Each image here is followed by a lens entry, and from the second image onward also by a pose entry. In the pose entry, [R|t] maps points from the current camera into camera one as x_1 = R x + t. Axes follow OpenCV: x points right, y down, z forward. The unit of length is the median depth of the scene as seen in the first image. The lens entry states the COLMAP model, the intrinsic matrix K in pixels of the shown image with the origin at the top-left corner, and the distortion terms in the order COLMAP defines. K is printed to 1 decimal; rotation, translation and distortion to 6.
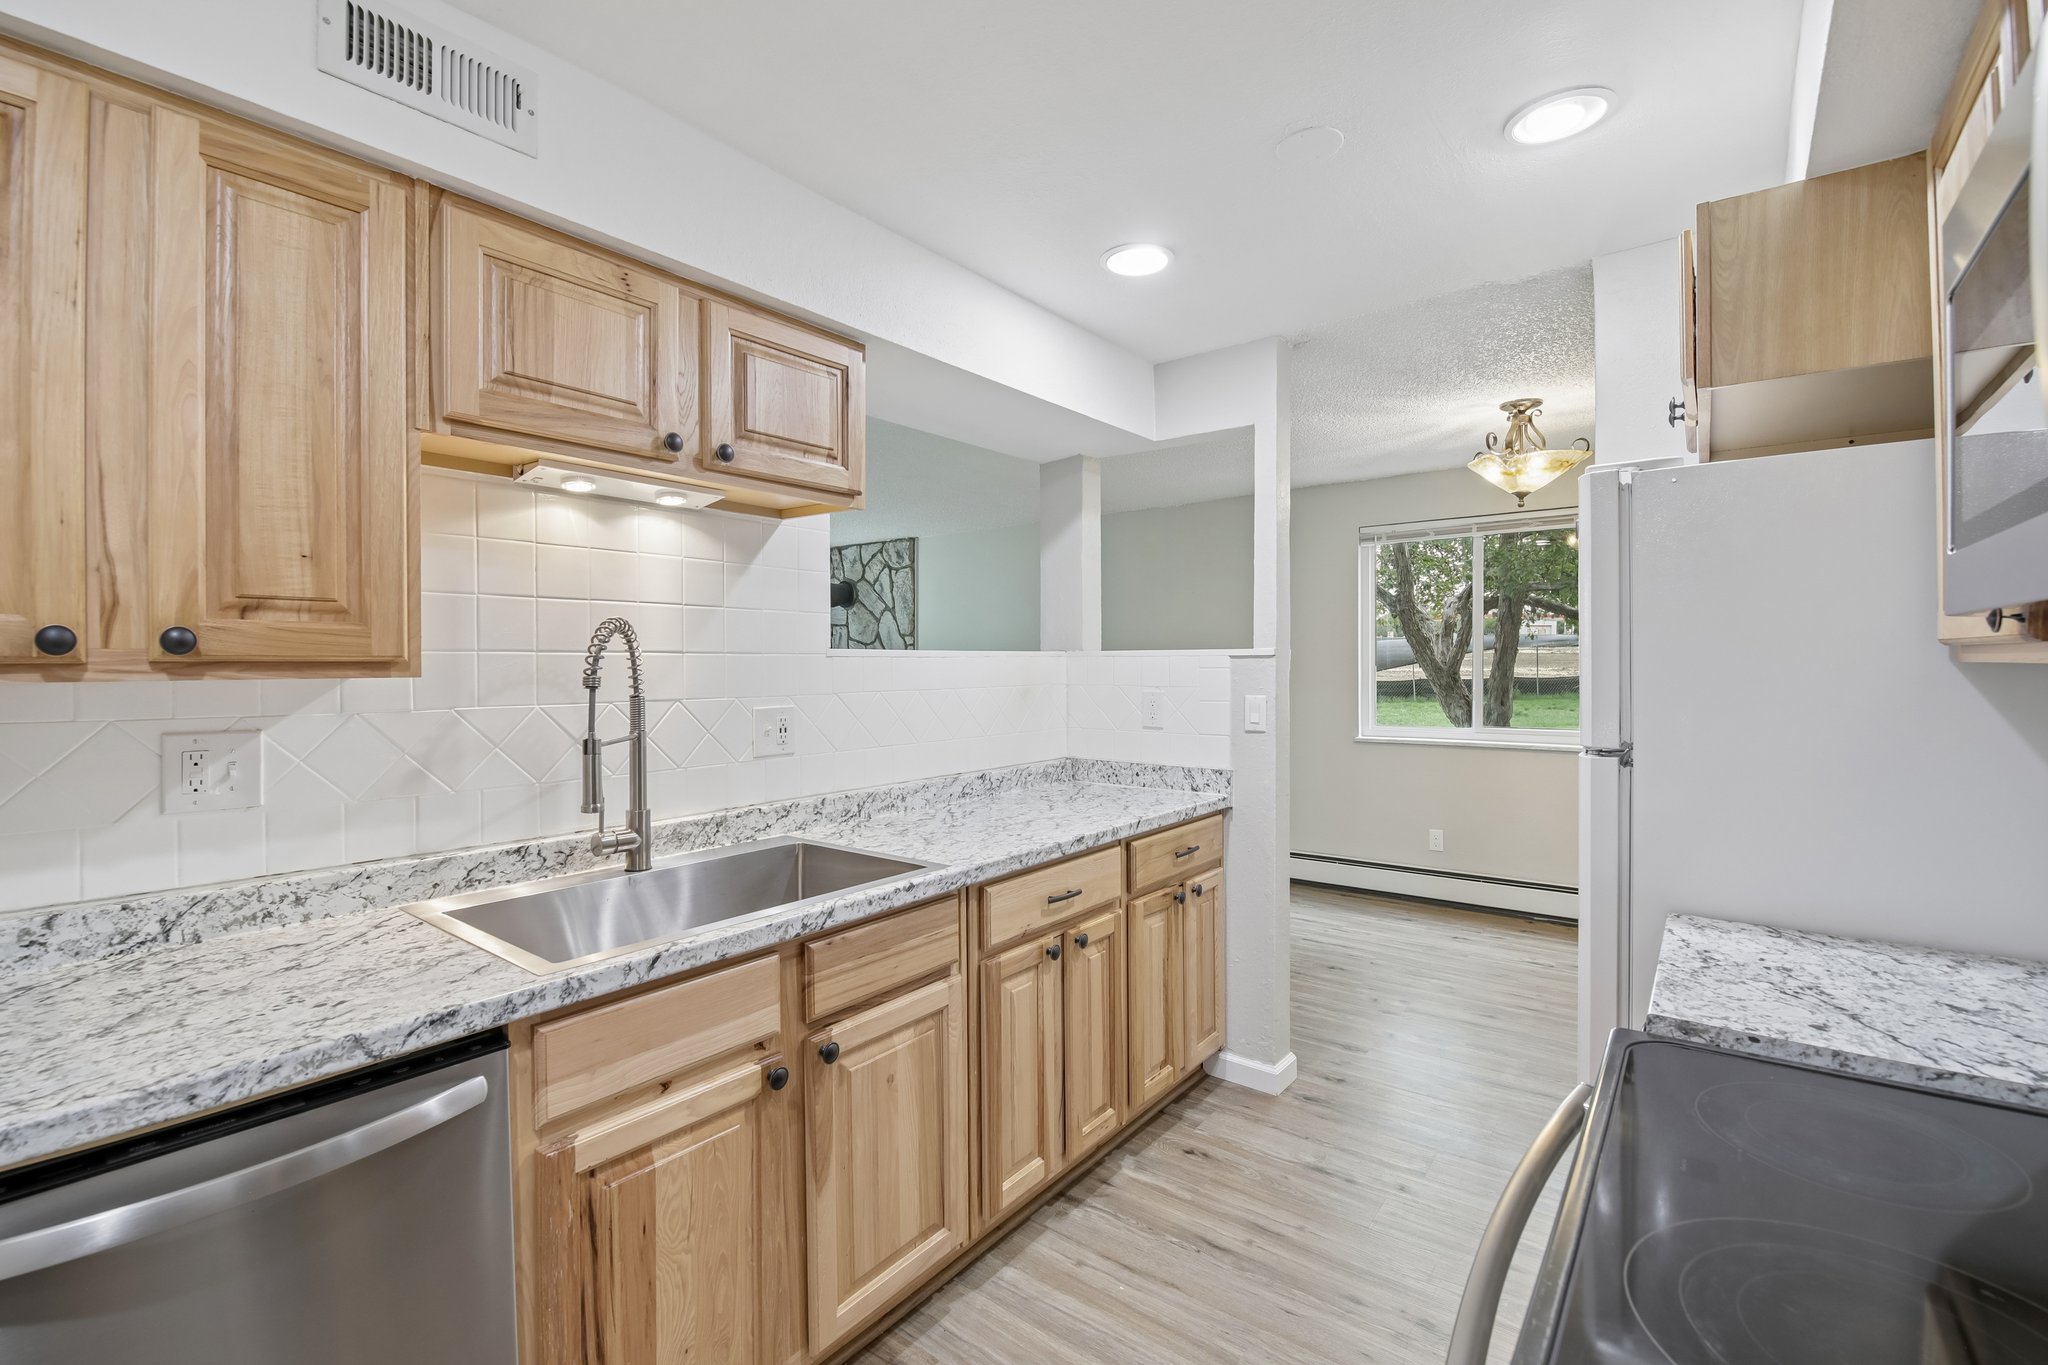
lens RADIAL K [[881.4, 0, 1013.0], [0, 881.4, 675.6], [0, 0, 1]] dist [0.005121, -0.007135]
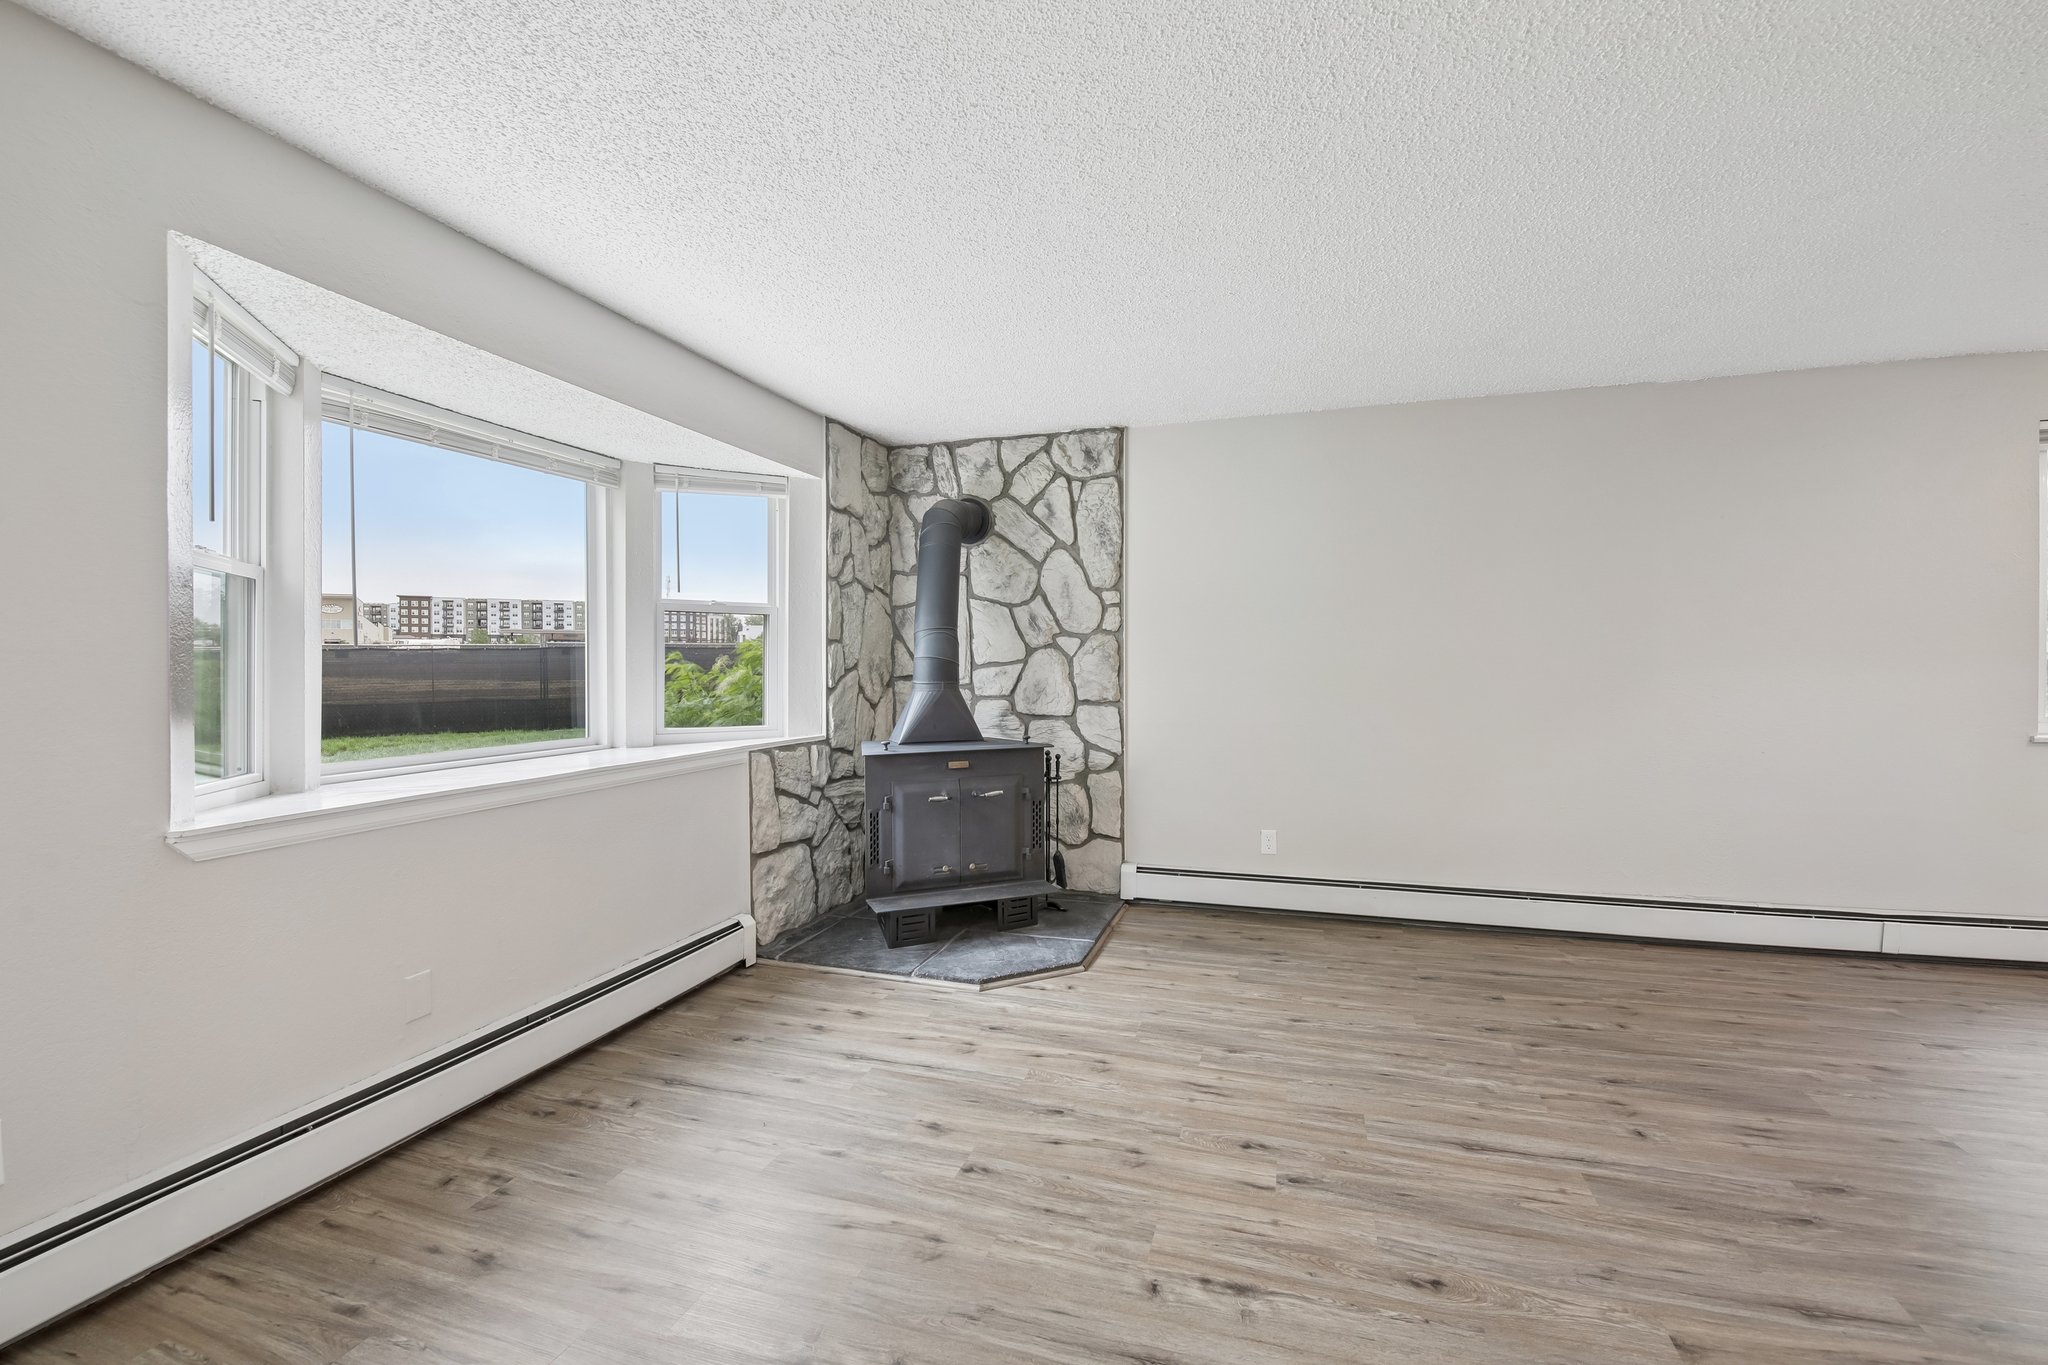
lens RADIAL K [[881.4, 0, 1013.1], [0, 881.4, 676.6], [0, 0, 1]] dist [0.005121, -0.007135]
pose [[0.939797, -0.002329, 0.341725, -0.376506], [-0.000307, 0.999971, 0.007659, 0.008970], [-0.341733, -0.007303, 0.939769, 0.440646]]
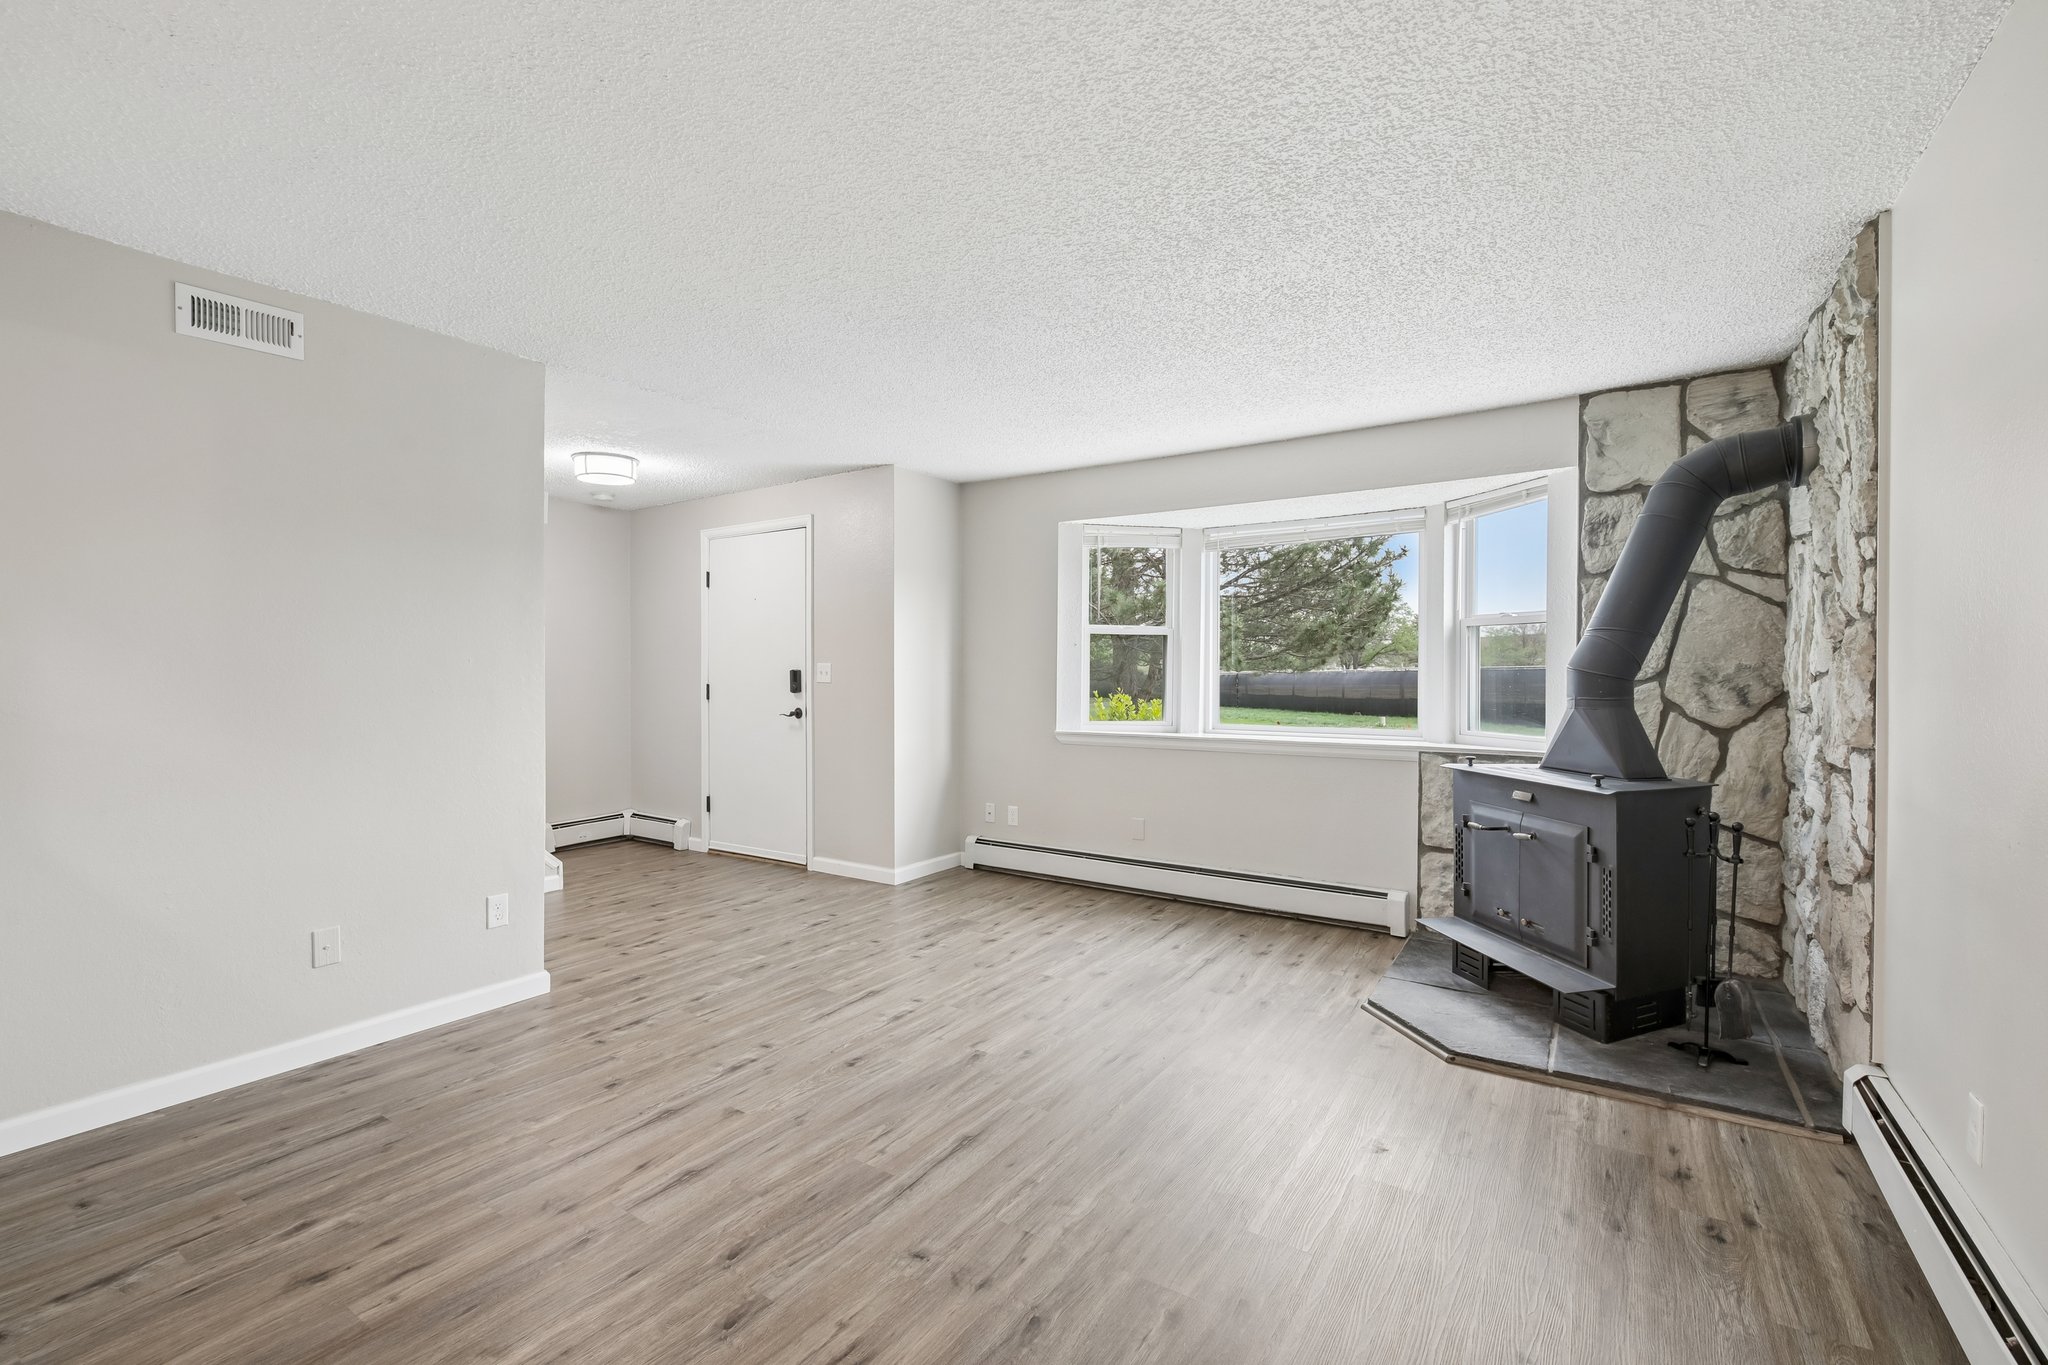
lens RADIAL K [[881.4, 0, 1023.8], [0, 881.4, 655.6], [0, 0, 1]] dist [0.005121, -0.007135]
pose [[0.082679, -0.015004, -0.996463, 0.165053], [-0.009913, 0.999825, -0.015877, 0.006198], [0.996527, 0.011191, 0.082516, 0.653000]]
